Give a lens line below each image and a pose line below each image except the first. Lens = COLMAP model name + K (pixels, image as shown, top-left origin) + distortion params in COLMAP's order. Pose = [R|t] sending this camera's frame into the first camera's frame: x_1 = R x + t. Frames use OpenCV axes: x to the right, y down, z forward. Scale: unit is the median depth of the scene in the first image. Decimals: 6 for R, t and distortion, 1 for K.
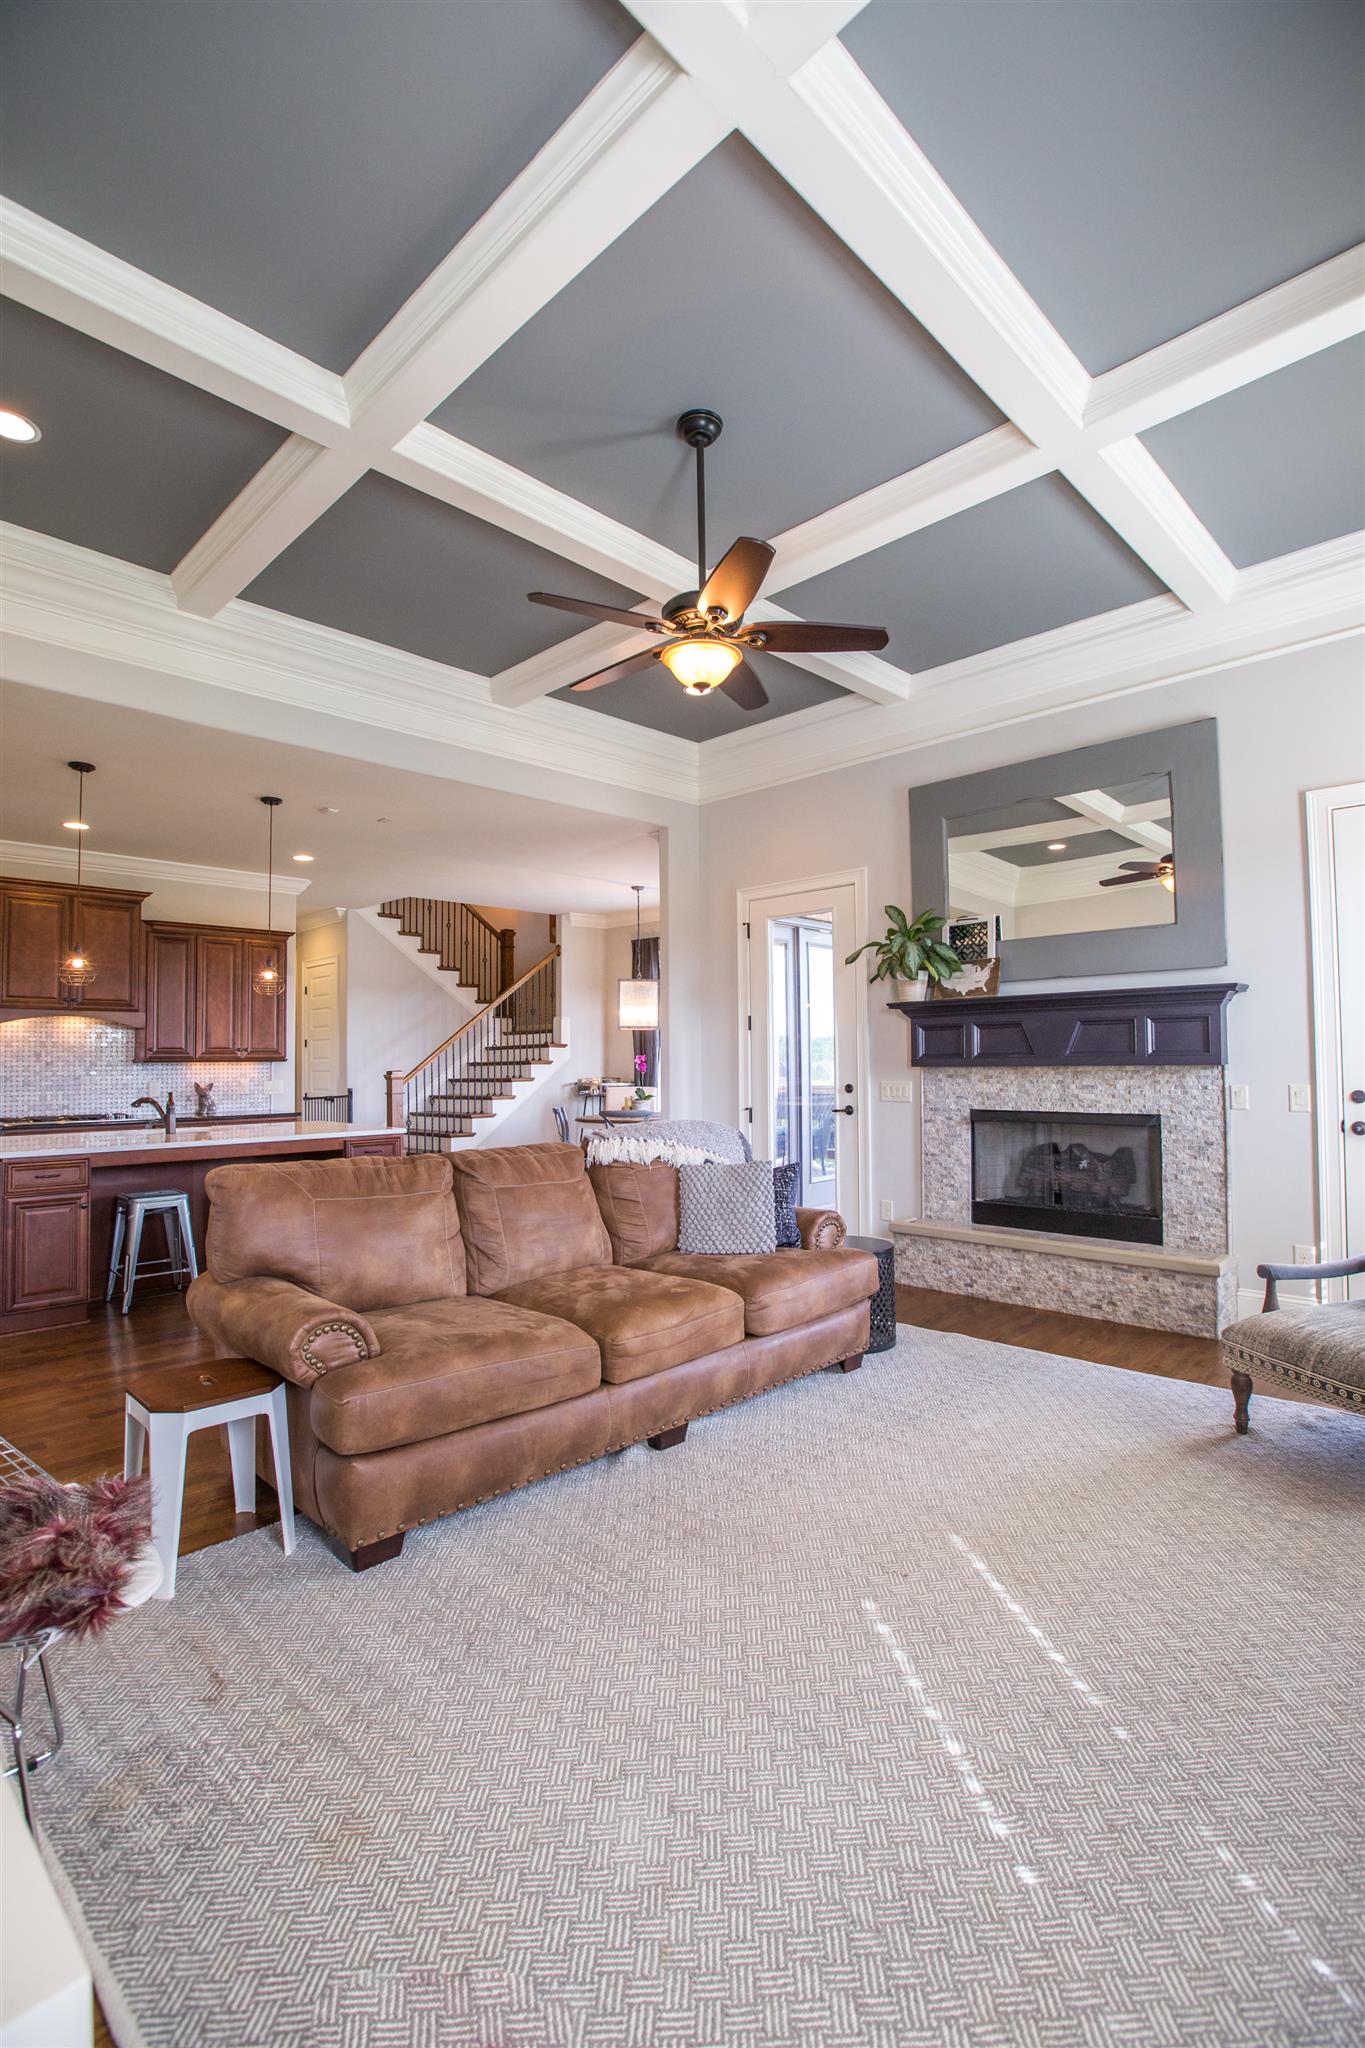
lens RADIAL K [[935.1, 0, 673.0], [0, 935.1, 1031.3], [0, 0, 1]] dist [-0.020782, 0.002013]
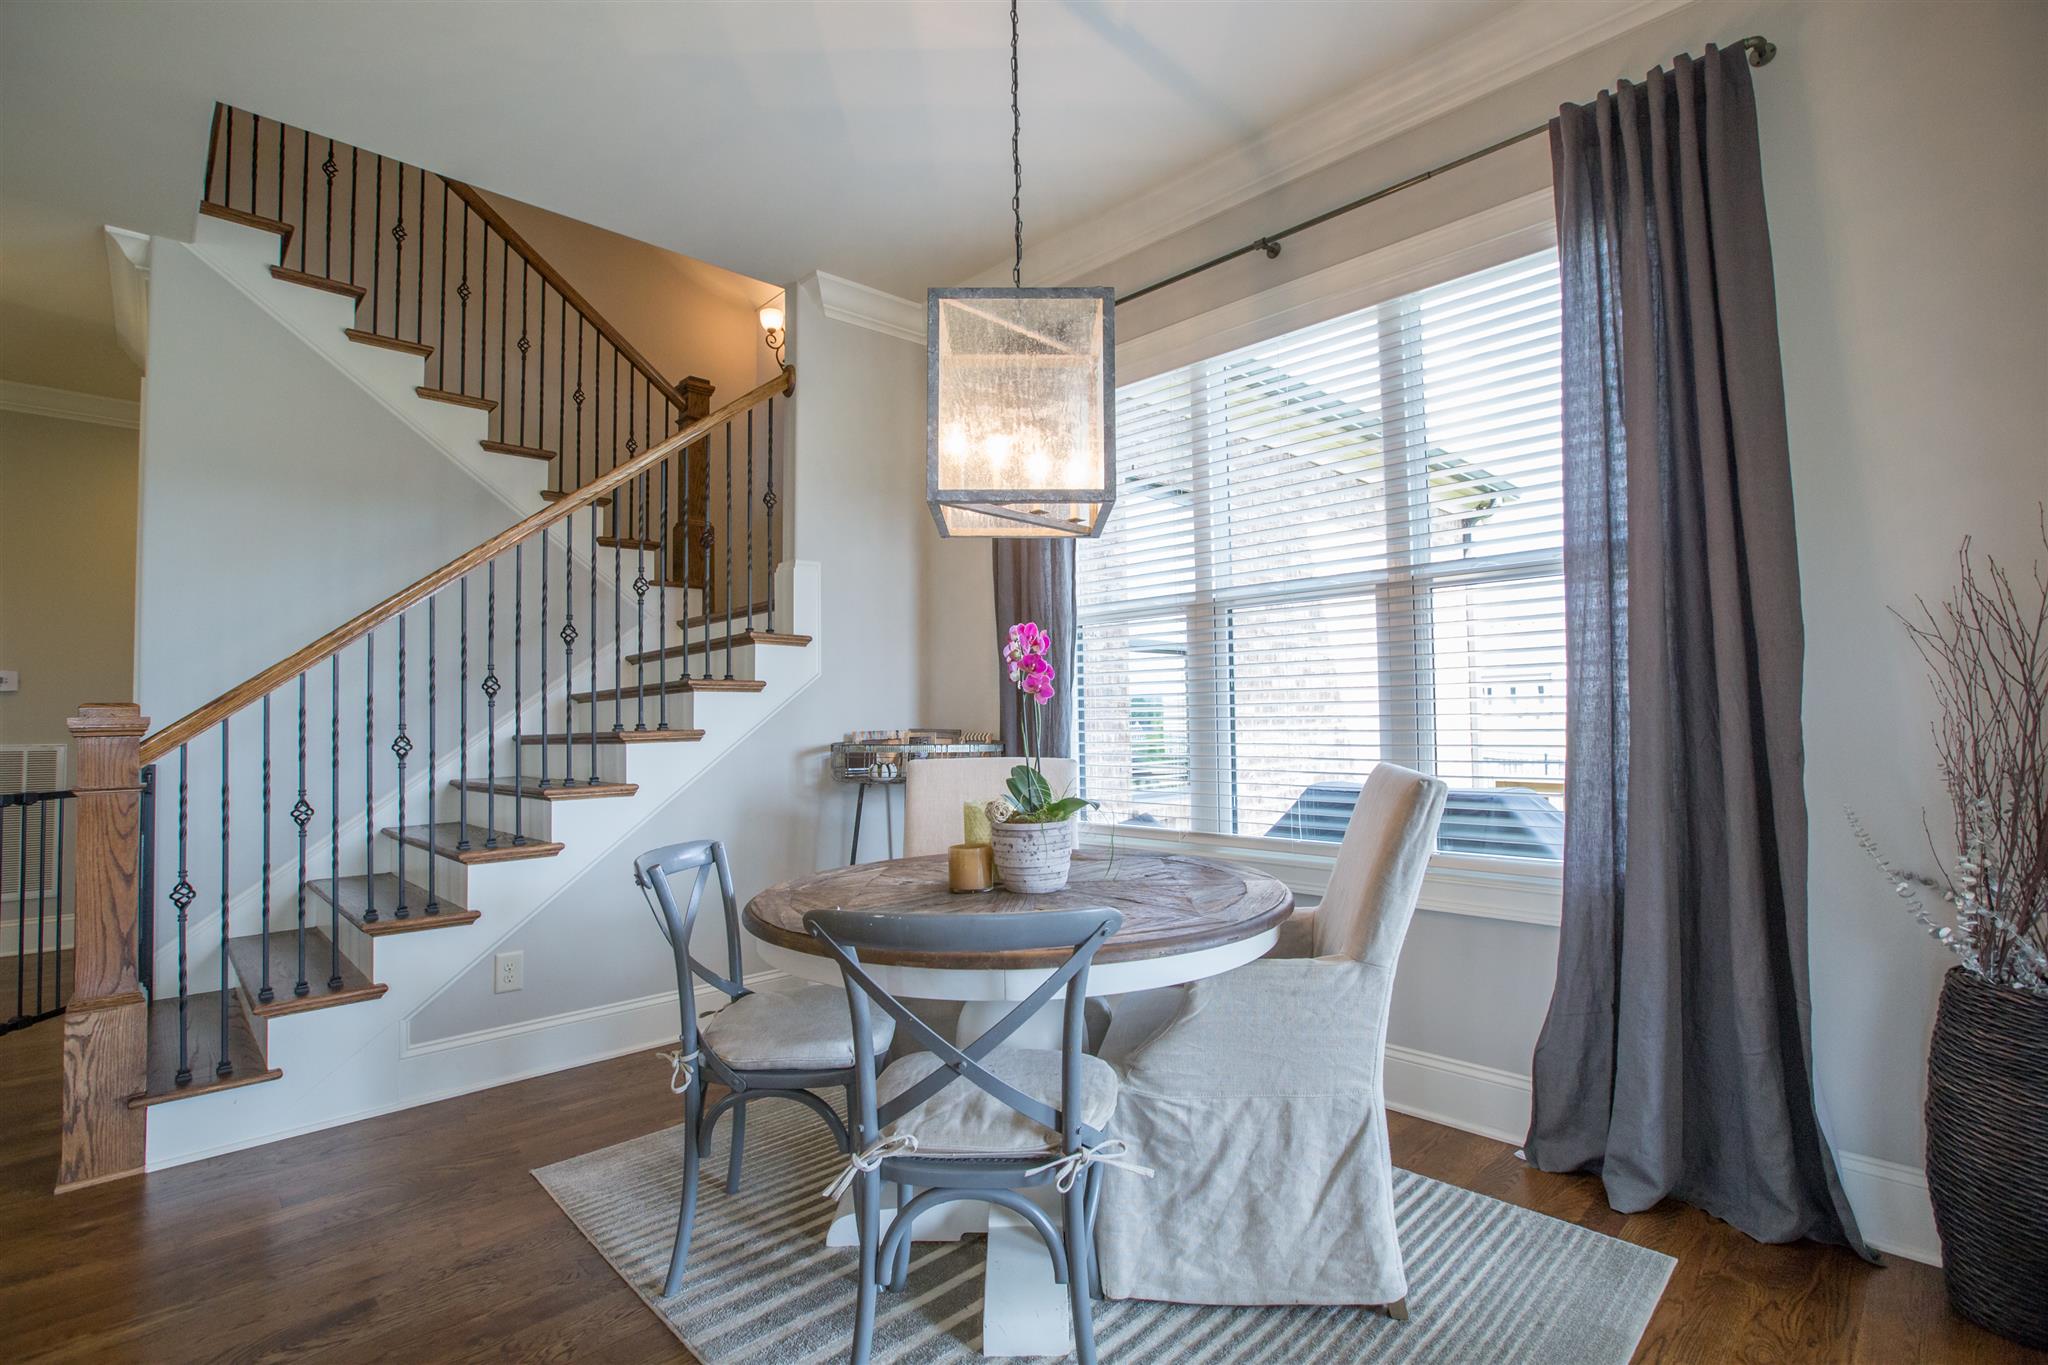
lens RADIAL K [[935.1, 0, 1011.3], [0, 935.1, 679.3], [0, 0, 1]] dist [-0.020782, 0.002013]
pose [[0.999707, -0.012588, -0.020686, -0.037777], [0.012582, 0.999921, -0.000429, 0.040481], [0.020690, 0.000169, 0.999786, 0.831745]]
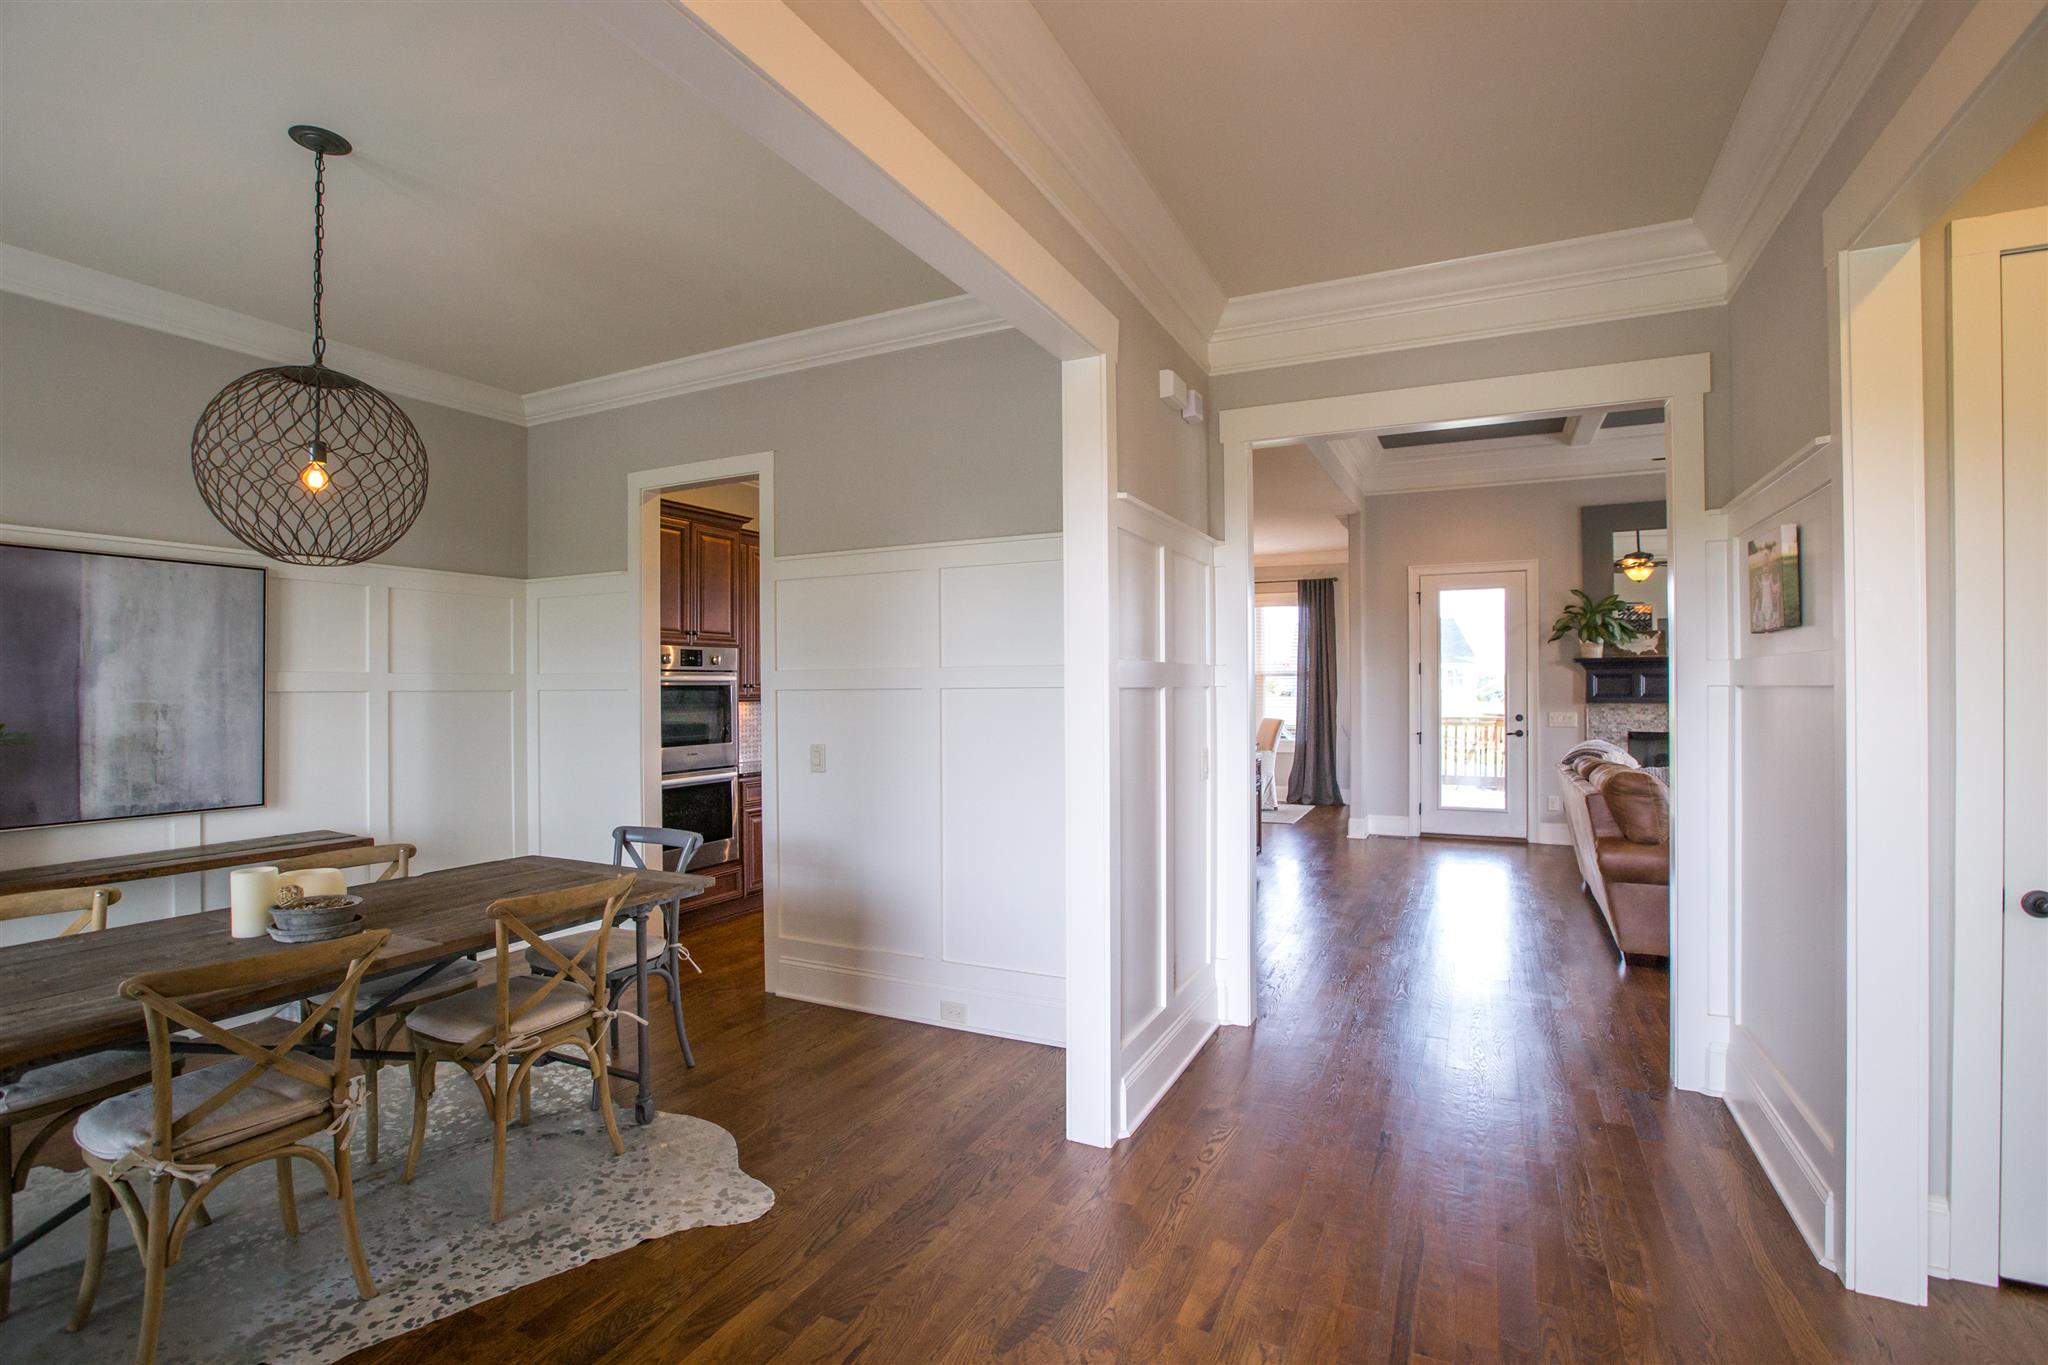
lens RADIAL K [[935.1, 0, 1044.8], [0, 935.1, 684.5], [0, 0, 1]] dist [-0.020782, 0.002013]
pose [[0.940467, 0.004312, 0.339857, -0.683743], [-0.013830, 0.999577, 0.025587, -0.010149], [-0.339602, -0.028763, 0.940129, -0.037512]]
